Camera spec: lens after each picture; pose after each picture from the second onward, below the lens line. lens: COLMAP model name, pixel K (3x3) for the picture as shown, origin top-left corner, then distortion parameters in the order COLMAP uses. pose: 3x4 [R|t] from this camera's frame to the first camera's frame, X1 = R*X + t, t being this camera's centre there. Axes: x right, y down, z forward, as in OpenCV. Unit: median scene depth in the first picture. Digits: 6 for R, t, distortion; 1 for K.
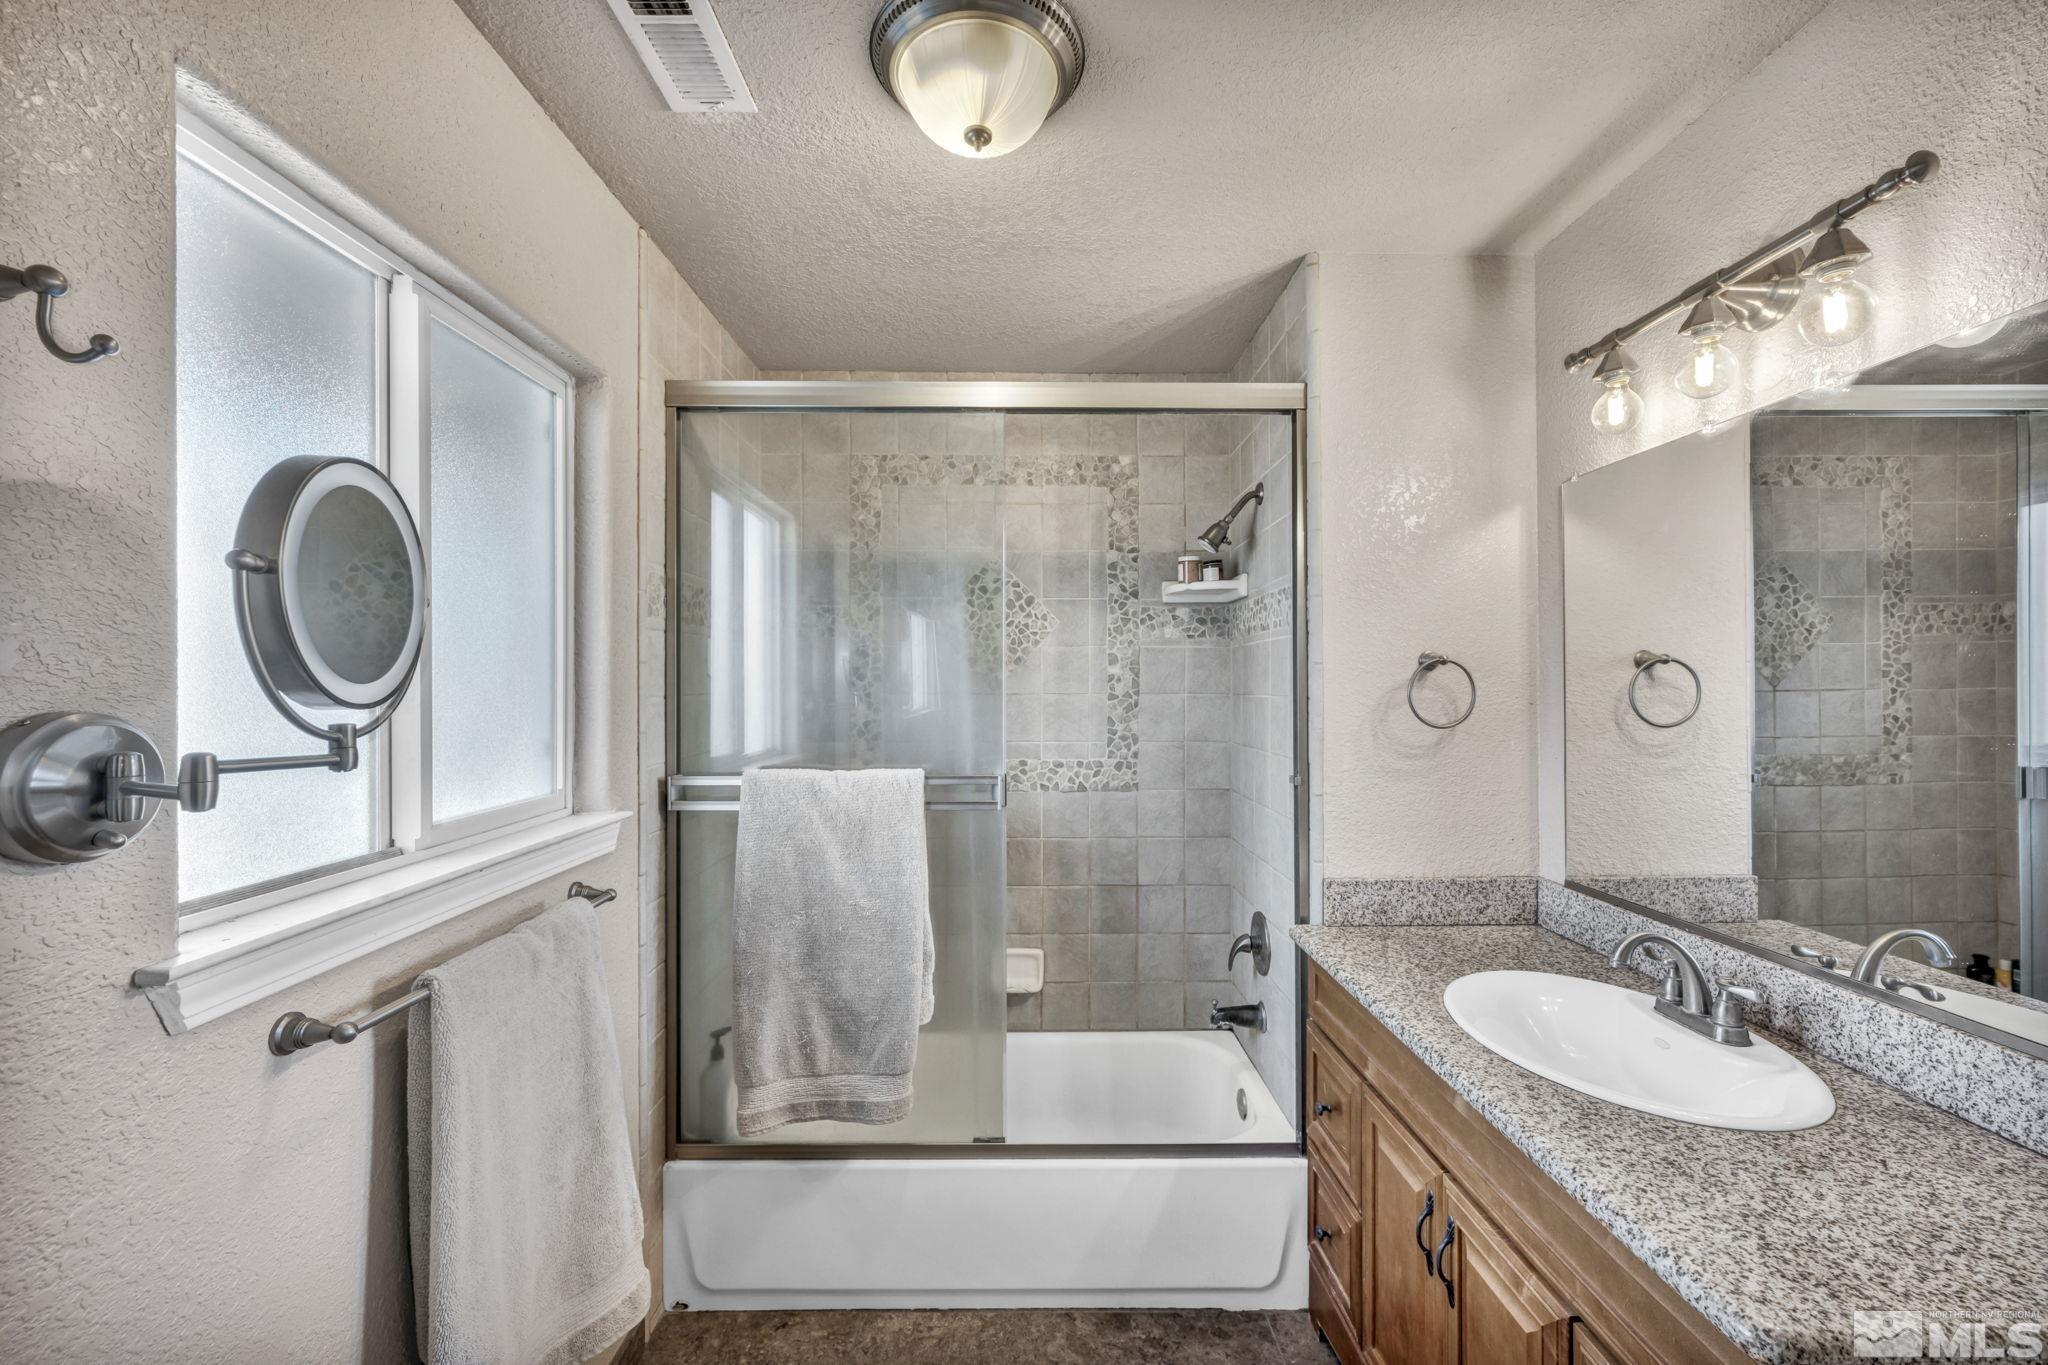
lens RADIAL K [[848.5, 0, 1020.0], [0, 848.5, 682.7], [0, 0, 1]] dist [0.000139, -0.000458]
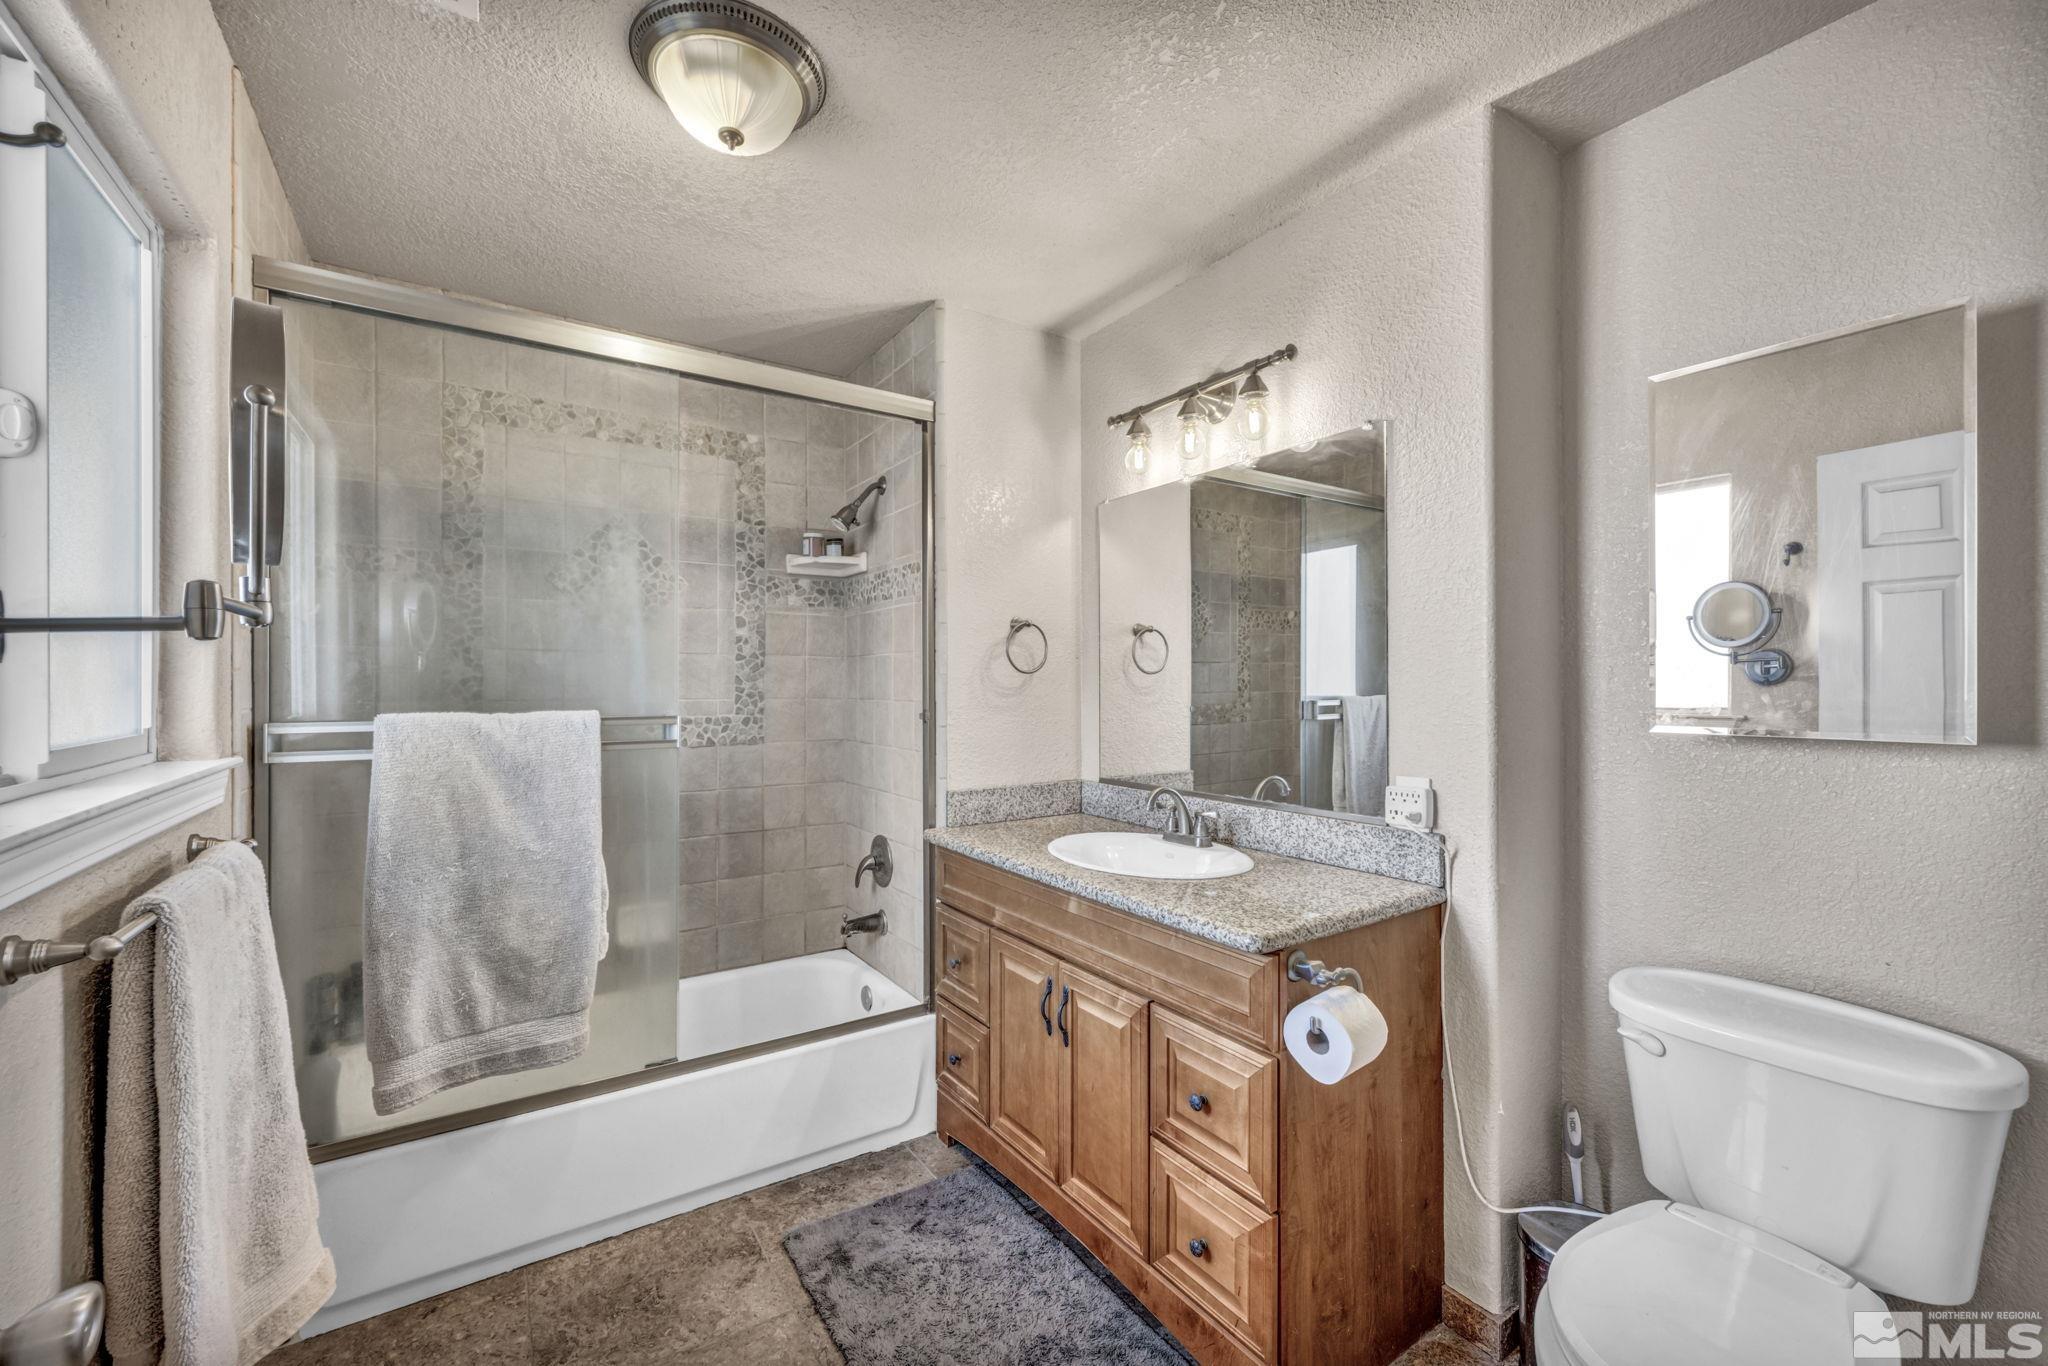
lens RADIAL K [[831.4, 0, 1035.9], [0, 831.4, 686.3], [0, 0, 1]] dist [-0.000023, -0.000890]
pose [[0.831602, -0.000689, 0.555372, -0.230844], [-0.002473, 0.999985, 0.004944, 0.066384], [-0.555367, -0.005485, 0.831587, -0.119502]]
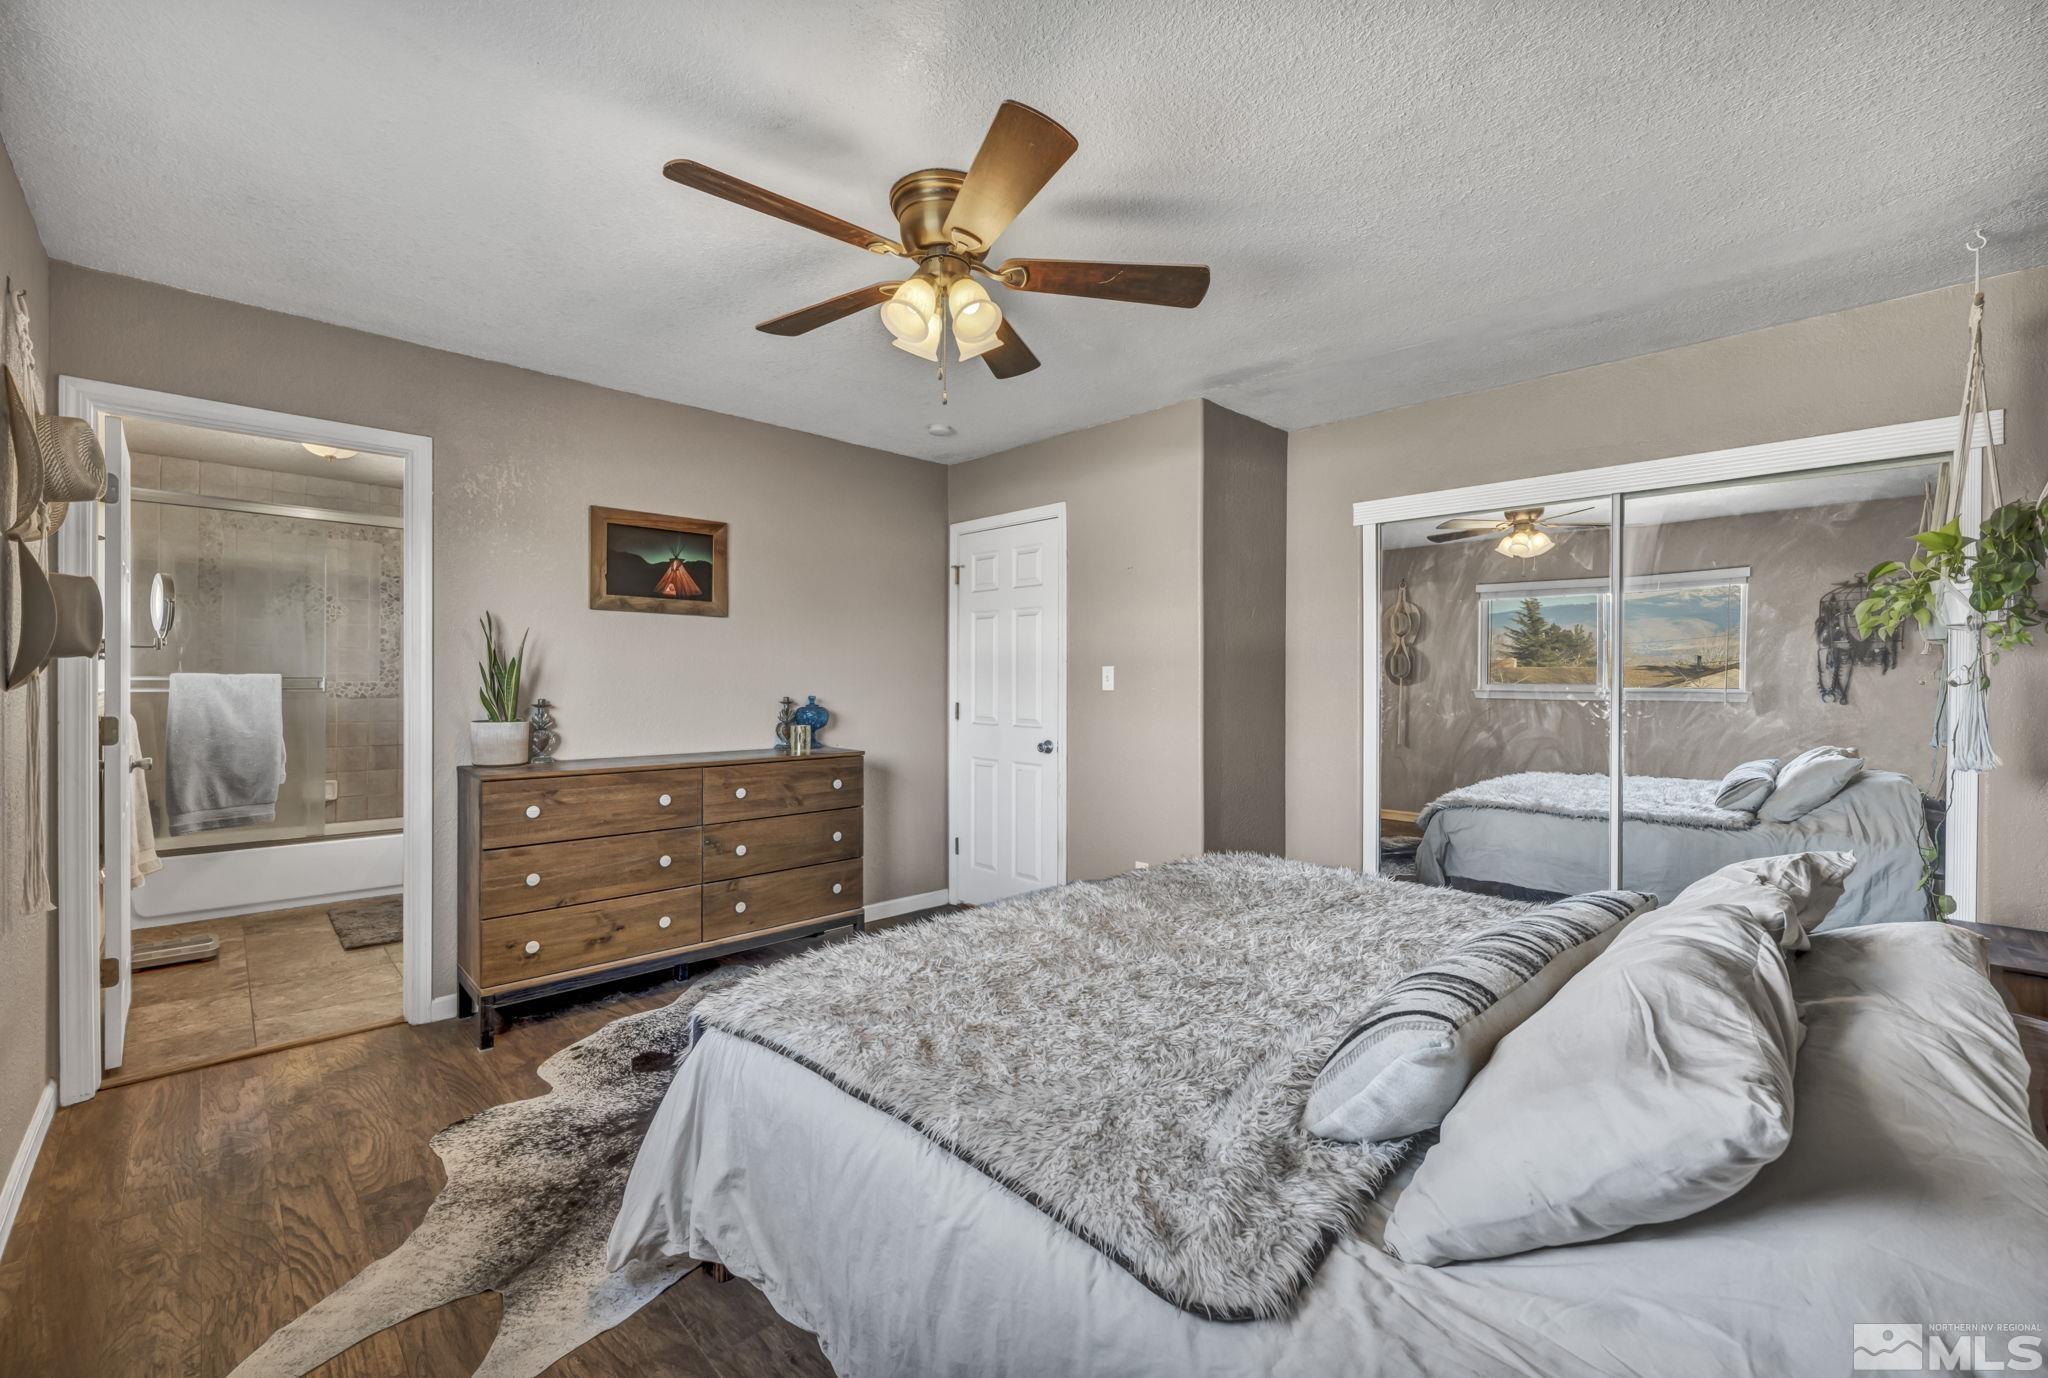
lens RADIAL K [[840.2, 0, 1025.4], [0, 840.2, 686.3], [0, 0, 1]] dist [-0.000079, -0.000010]
pose [[0.719313, 0.003944, 0.694675, -0.244045], [-0.015943, 0.999814, 0.010833, 0.078339], [-0.694503, -0.018867, 0.719243, -2.035192]]
